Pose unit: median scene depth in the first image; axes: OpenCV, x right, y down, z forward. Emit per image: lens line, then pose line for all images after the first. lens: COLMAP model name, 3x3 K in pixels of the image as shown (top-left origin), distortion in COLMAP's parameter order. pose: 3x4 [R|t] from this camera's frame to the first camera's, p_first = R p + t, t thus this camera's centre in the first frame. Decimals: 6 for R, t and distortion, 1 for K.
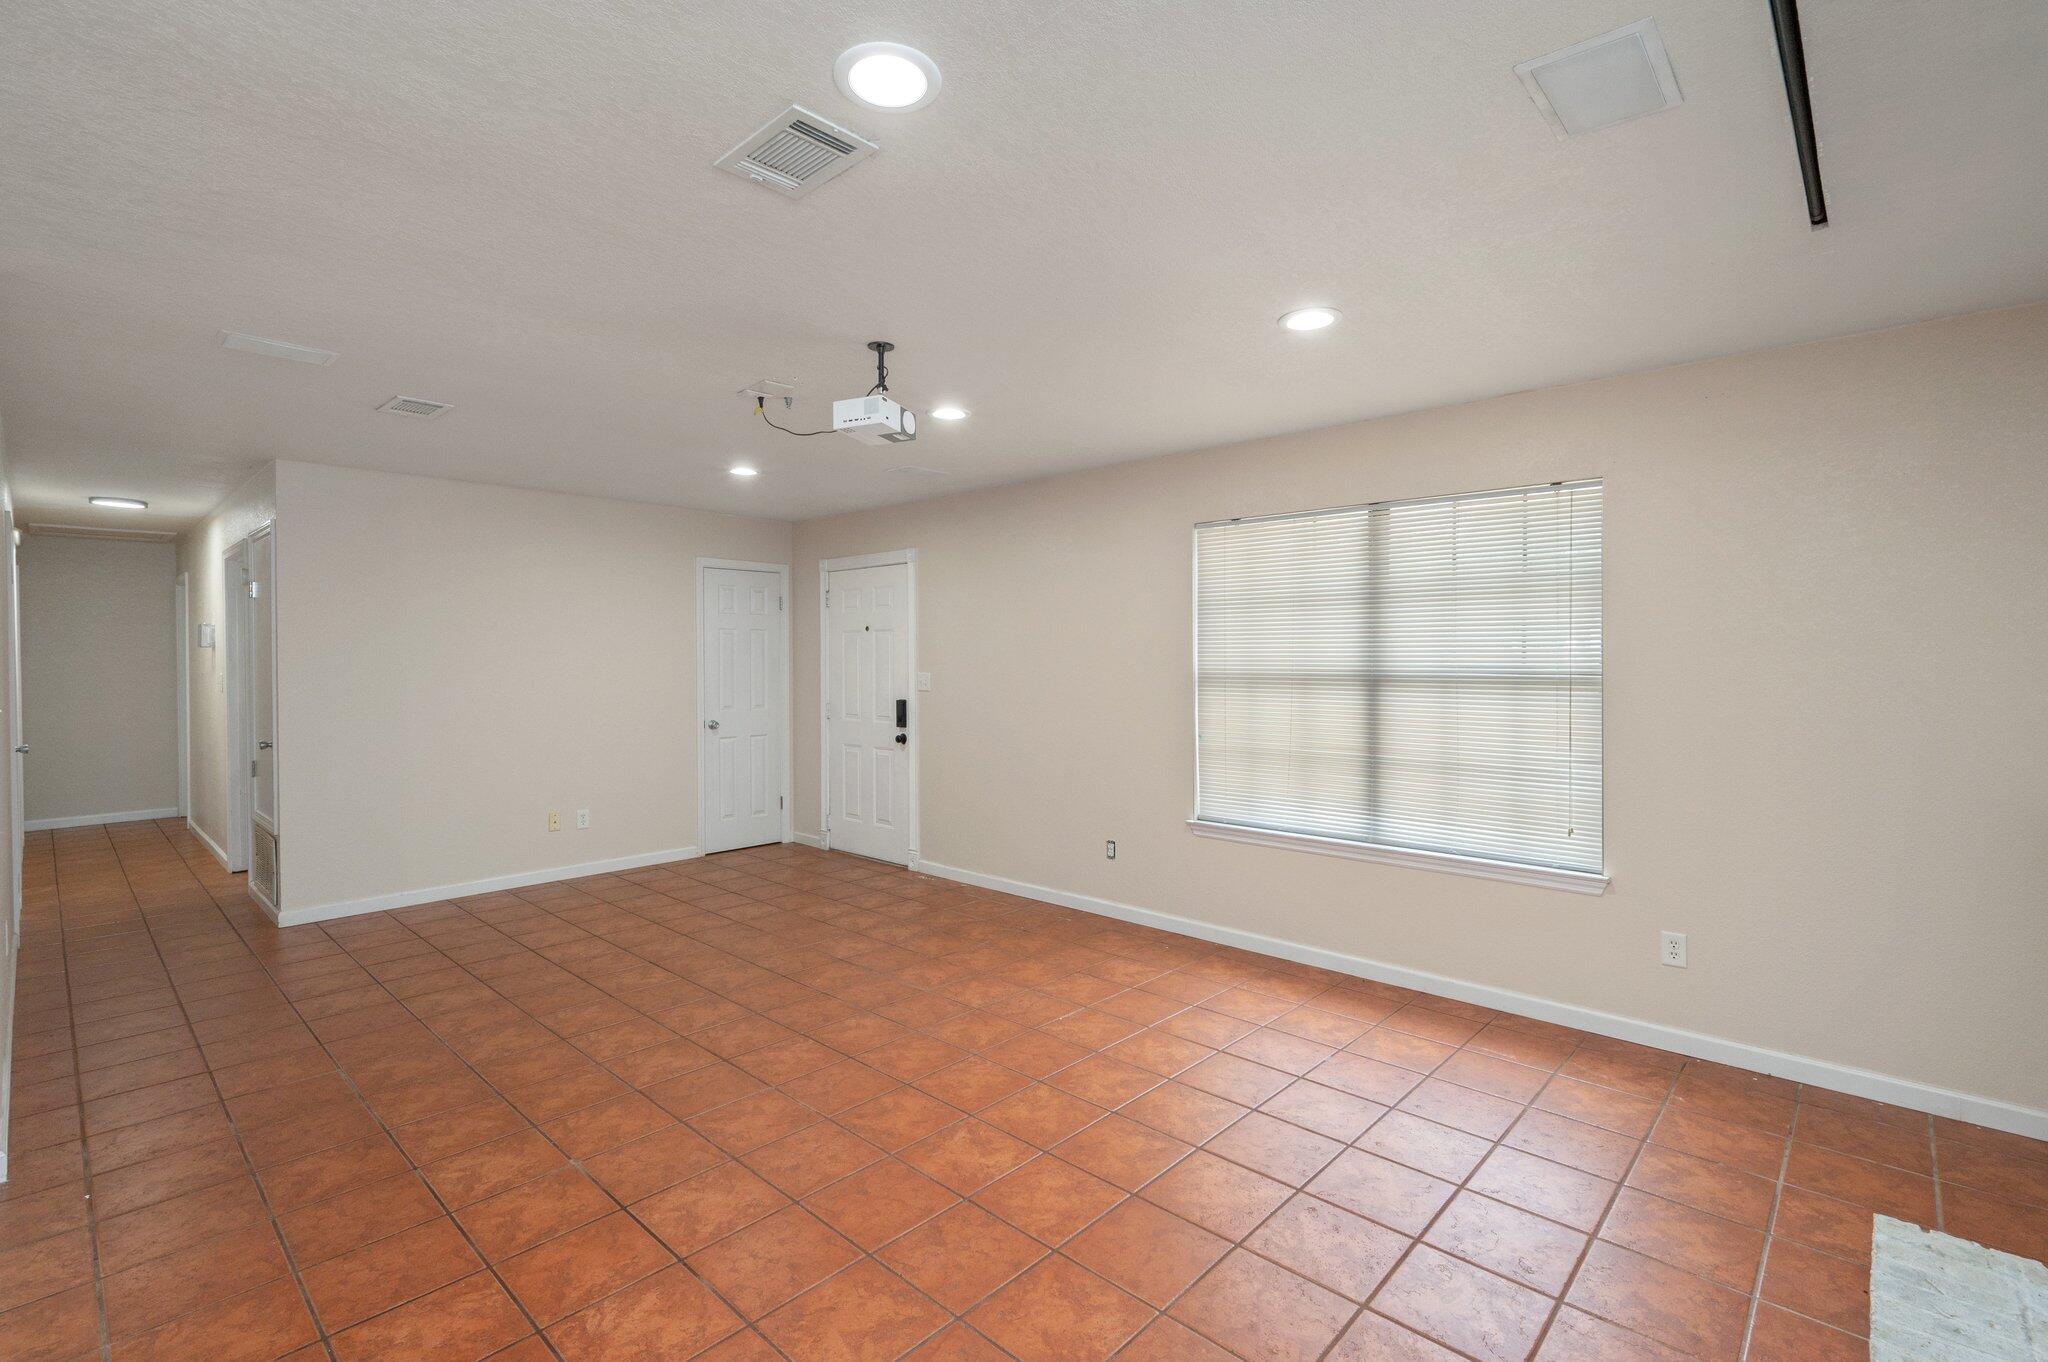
lens RADIAL K [[945.8, 0, 1055.6], [0, 945.8, 666.6], [0, 0, 1]] dist [-0.001425, 0.000344]
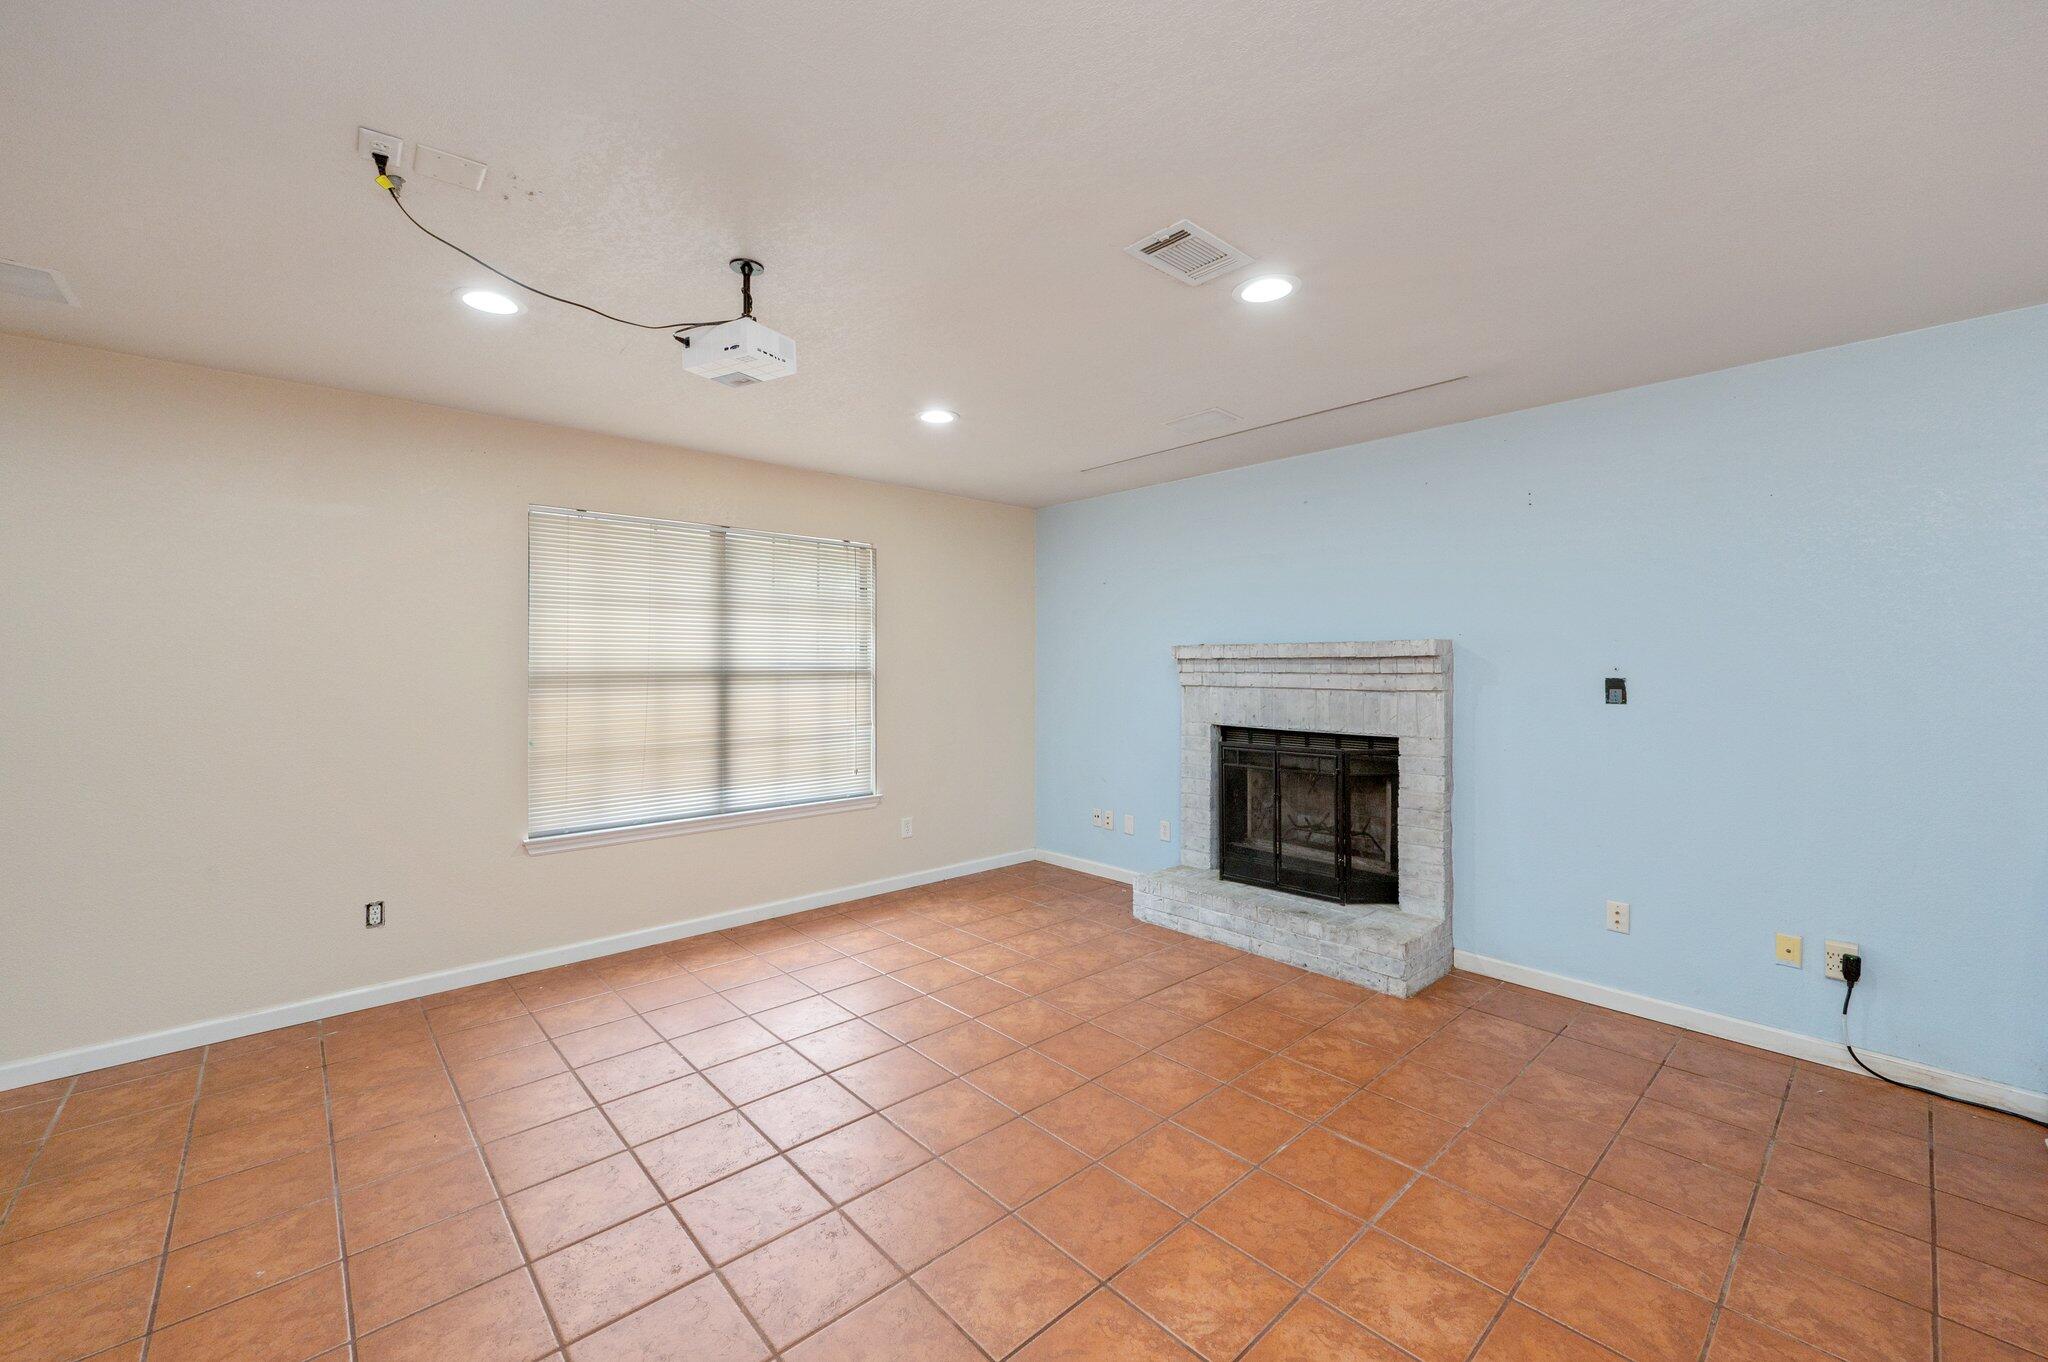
lens RADIAL K [[814.2, 0, 1029.8], [0, 814.2, 664.7], [0, 0, 1]] dist [0.009327, -0.000491]
pose [[0.086590, -0.002036, 0.996242, -0.648407], [0.007652, 0.999970, 0.001378, 0.002498], [-0.996215, 0.007504, 0.086603, 0.529870]]
